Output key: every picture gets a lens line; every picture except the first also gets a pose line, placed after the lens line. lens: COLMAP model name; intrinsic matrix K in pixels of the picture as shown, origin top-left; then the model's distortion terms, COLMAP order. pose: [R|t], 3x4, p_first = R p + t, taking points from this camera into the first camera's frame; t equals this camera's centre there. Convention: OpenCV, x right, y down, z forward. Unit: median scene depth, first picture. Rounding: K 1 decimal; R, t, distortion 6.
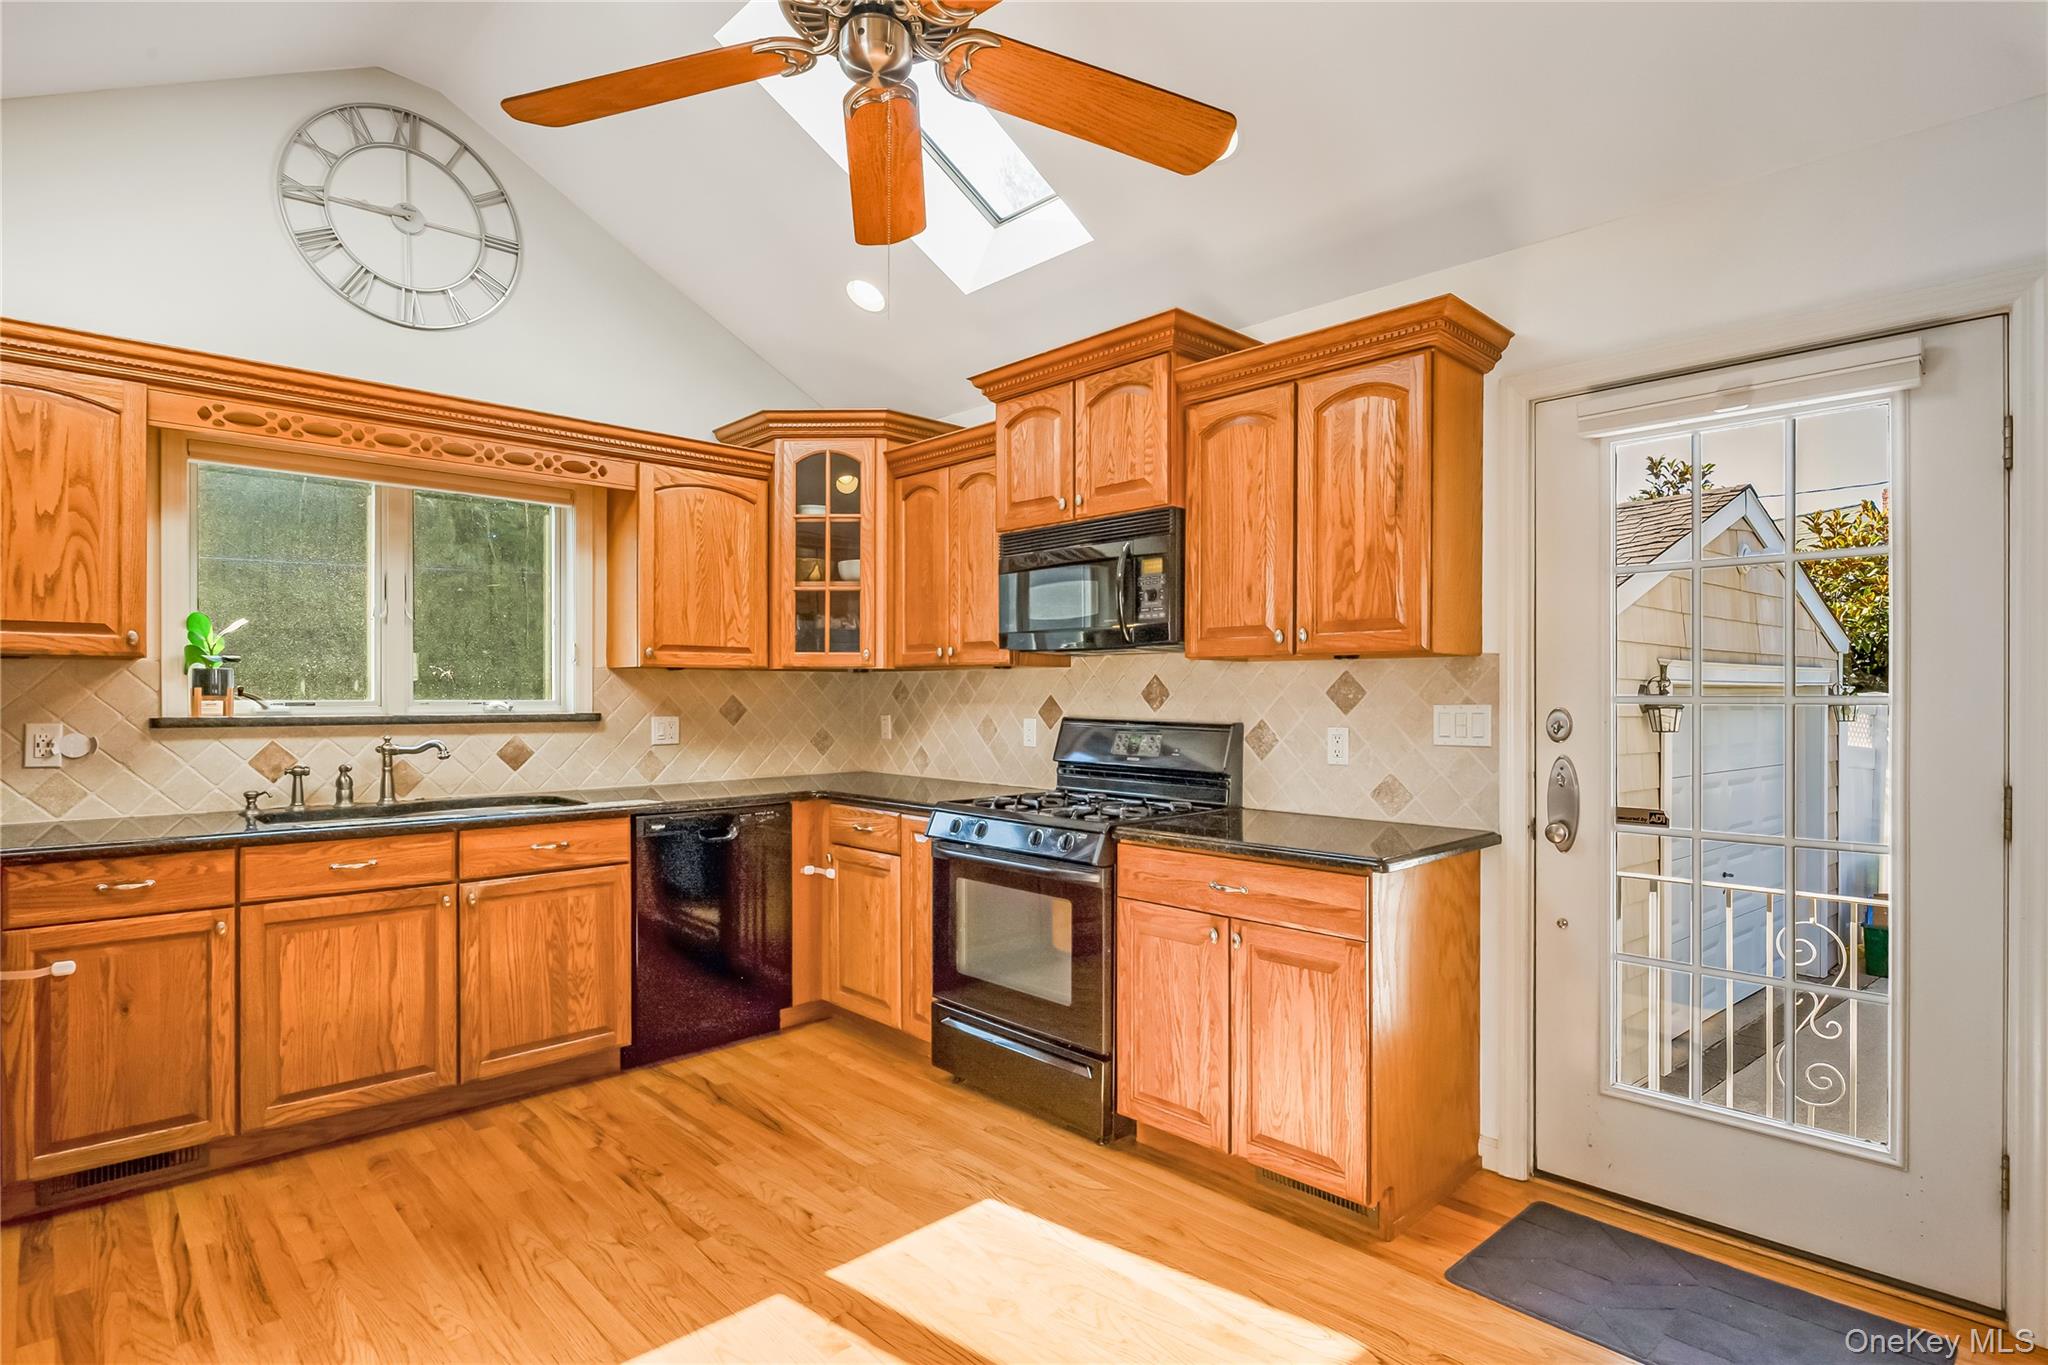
lens RADIAL K [[1051.8, 0, 1027.0], [0, 1051.8, 694.2], [0, 0, 1]] dist [-0.002588, 0.000342]
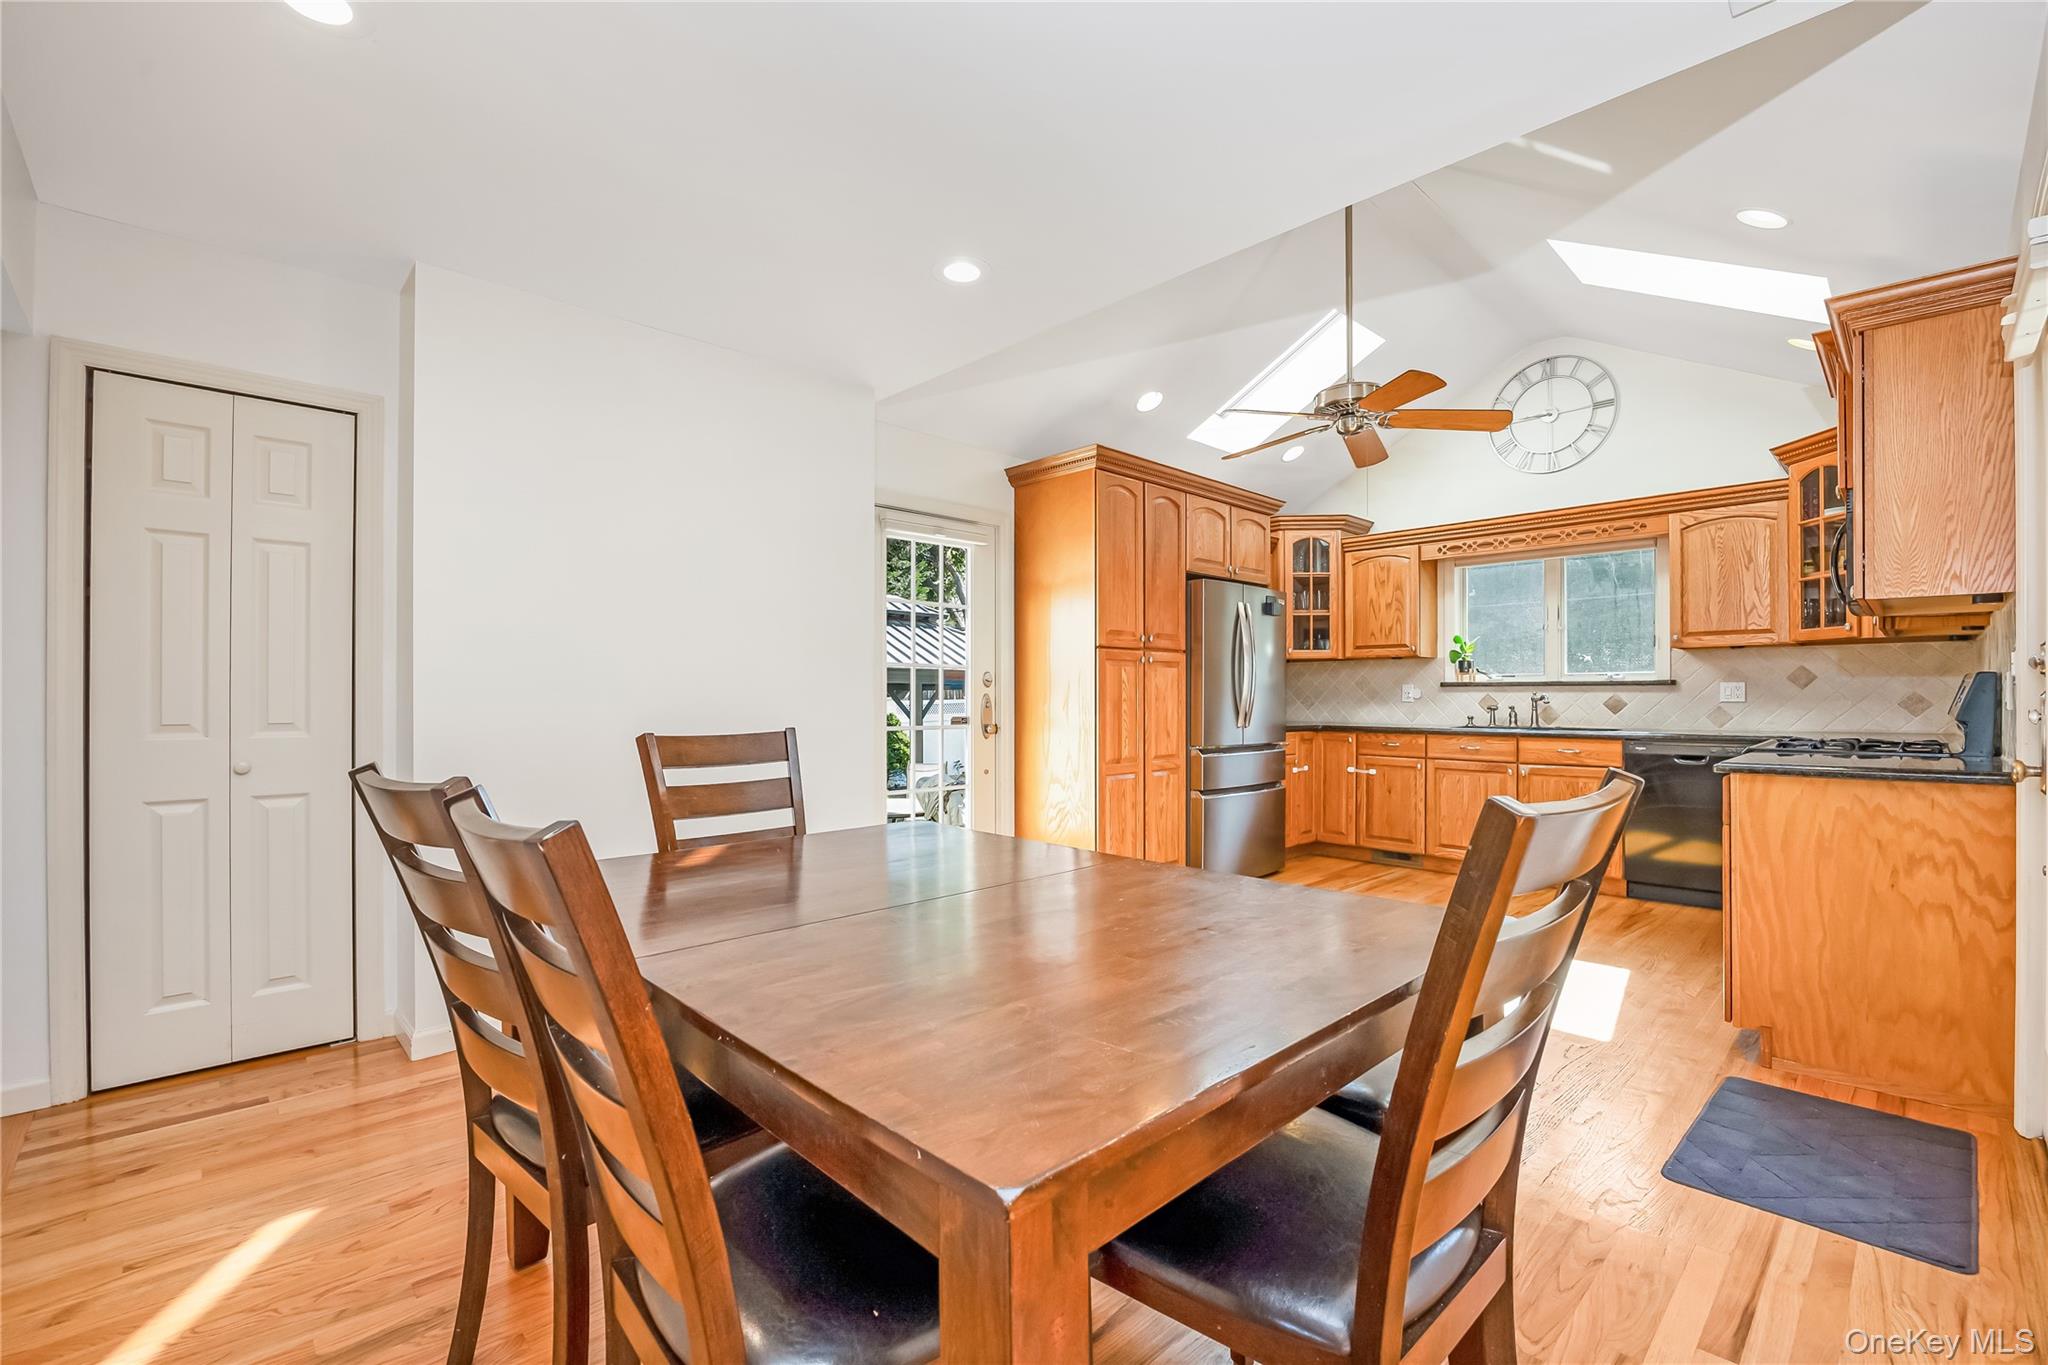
lens RADIAL K [[881.2, 0, 1031.6], [0, 881.2, 686.0], [0, 0, 1]] dist [-0.008039, 0.000095]
pose [[0.010647, -0.010448, -0.999889, 1.027476], [0.003122, 0.999941, -0.010415, 0.045088], [0.999938, -0.003010, 0.010679, 0.067606]]
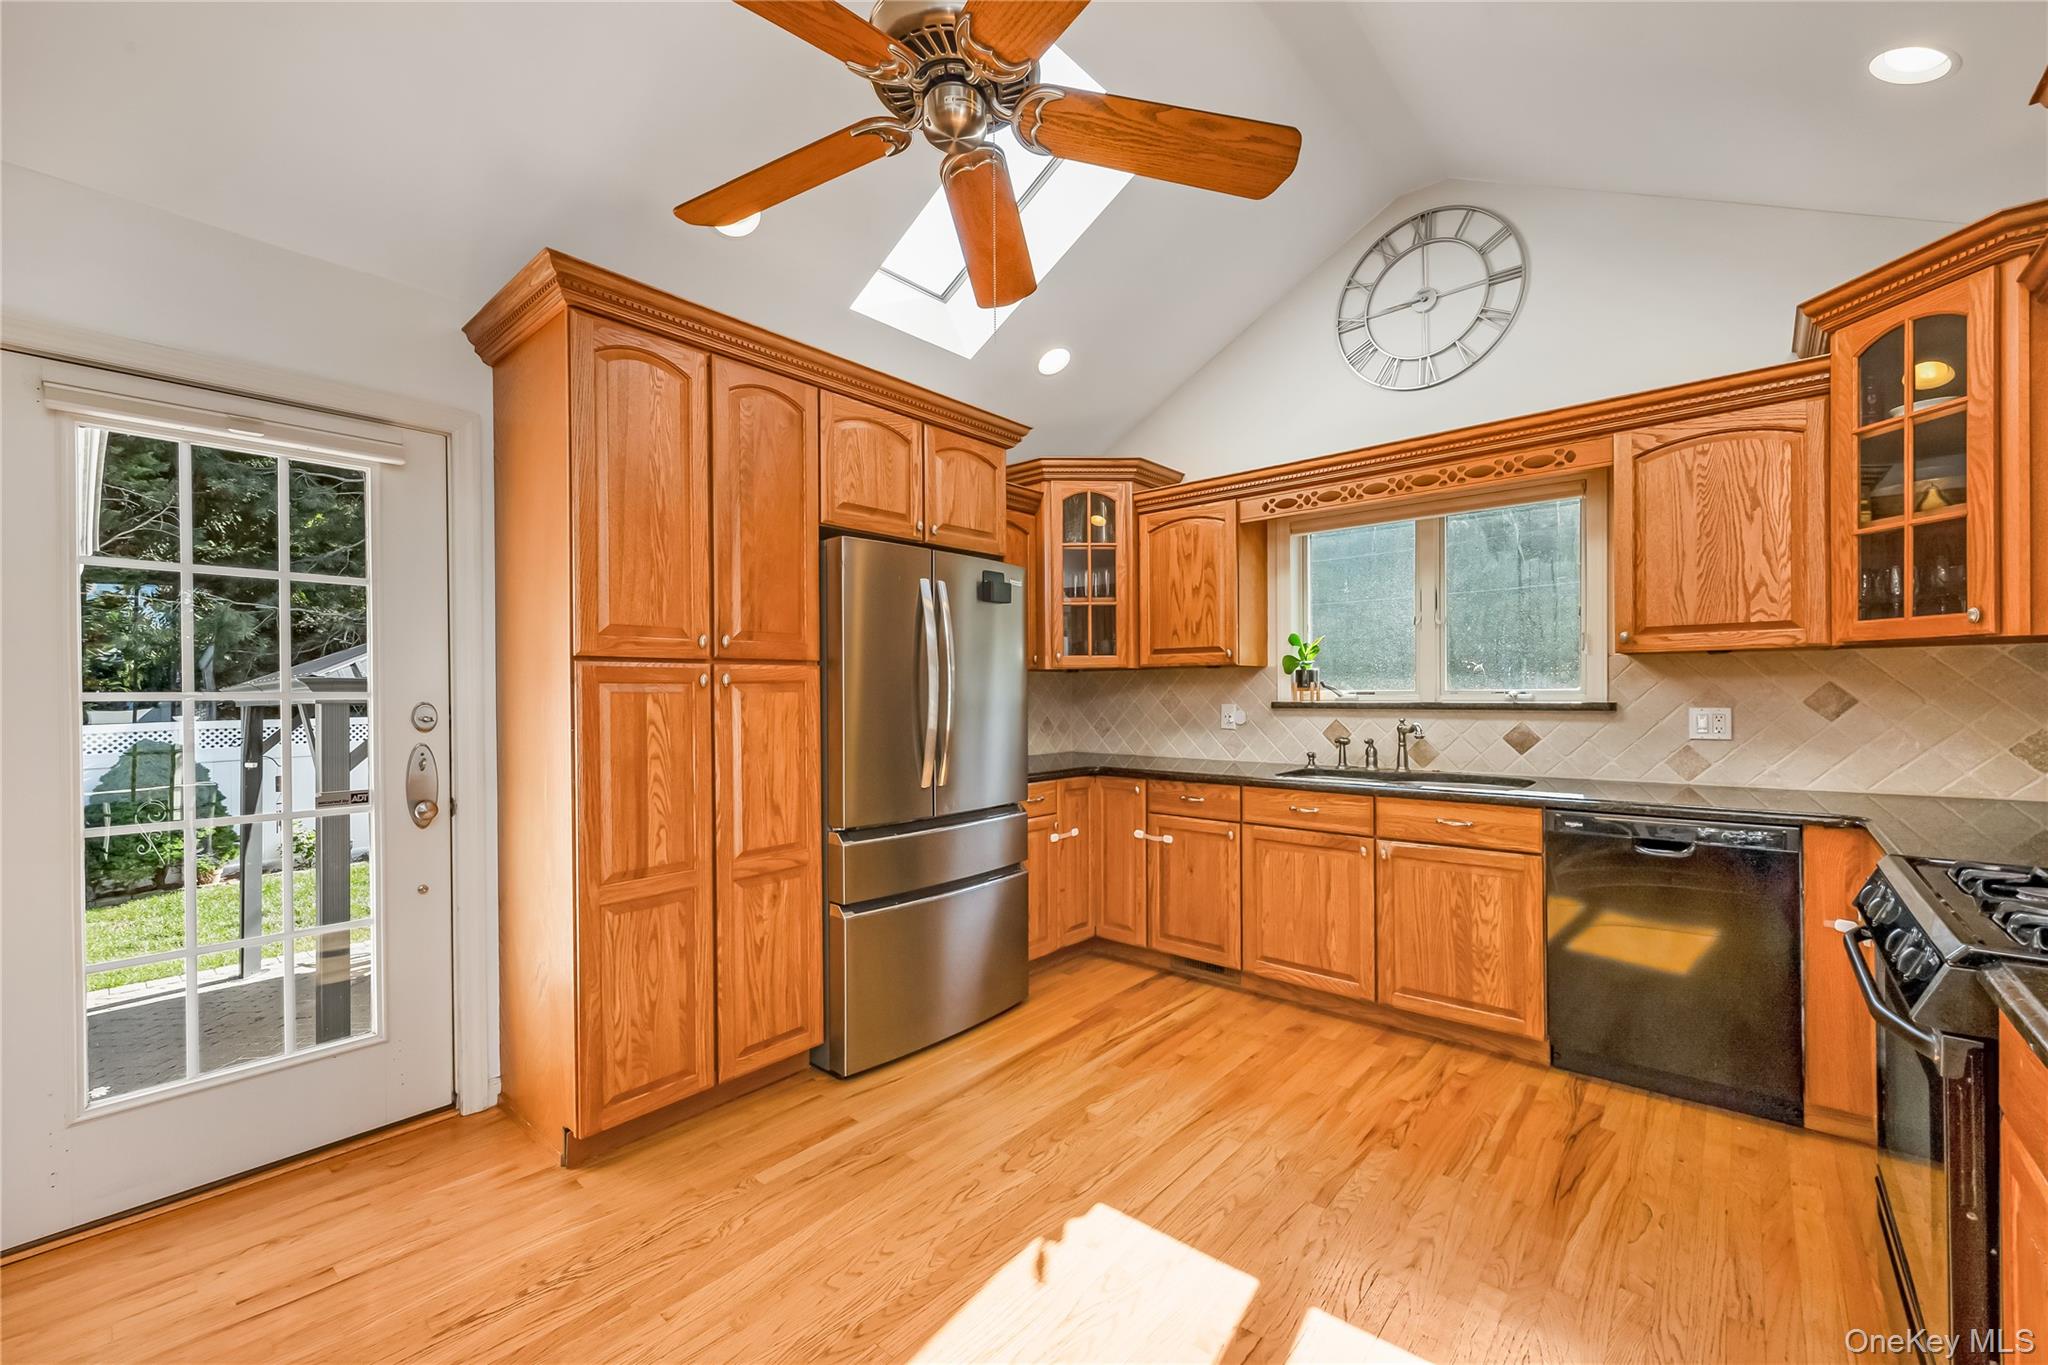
lens RADIAL K [[824.4, 0, 1024.0], [0, 824.4, 689.7], [0, 0, 1]] dist [0.010050, -0.000570]
pose [[0.093725, -0.001915, -0.995596, 0.360602], [0.010906, 0.999940, -0.000897, 0.001337], [0.995538, -0.010774, 0.093740, 0.468840]]
